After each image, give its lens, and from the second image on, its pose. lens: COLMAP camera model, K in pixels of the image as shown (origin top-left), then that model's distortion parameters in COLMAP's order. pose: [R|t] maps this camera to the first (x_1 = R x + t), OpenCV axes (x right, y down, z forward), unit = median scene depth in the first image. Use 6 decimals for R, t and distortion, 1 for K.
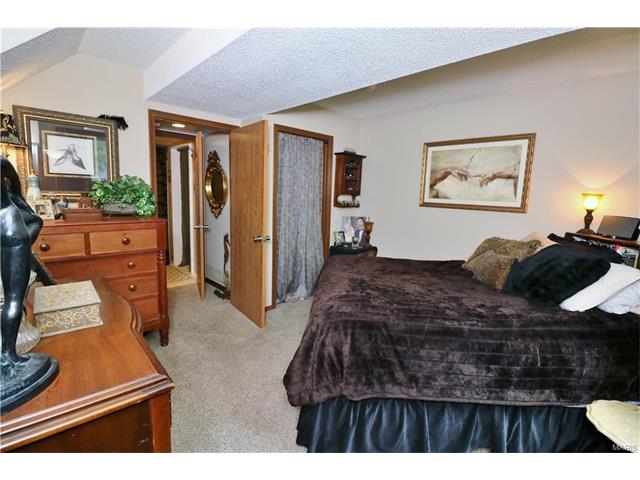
lens RADIAL K [[297.1, 0, 319.6], [0, 297.1, 237.3], [0, 0, 1]] dist [-0.005262, -0.009846]
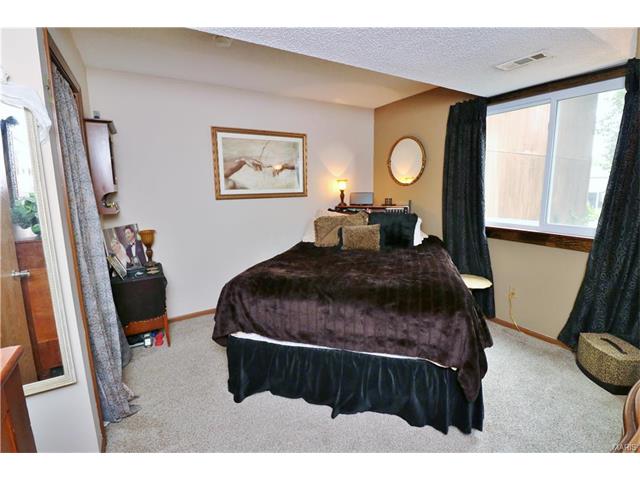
lens RADIAL K [[297.1, 0, 319.1], [0, 297.1, 237.6], [0, 0, 1]] dist [-0.005262, -0.009846]
pose [[0.225629, -0.205621, 0.952267, -0.492060], [0.172512, 0.970458, 0.168674, -0.101442], [-0.958818, 0.126220, 0.254435, 0.554616]]
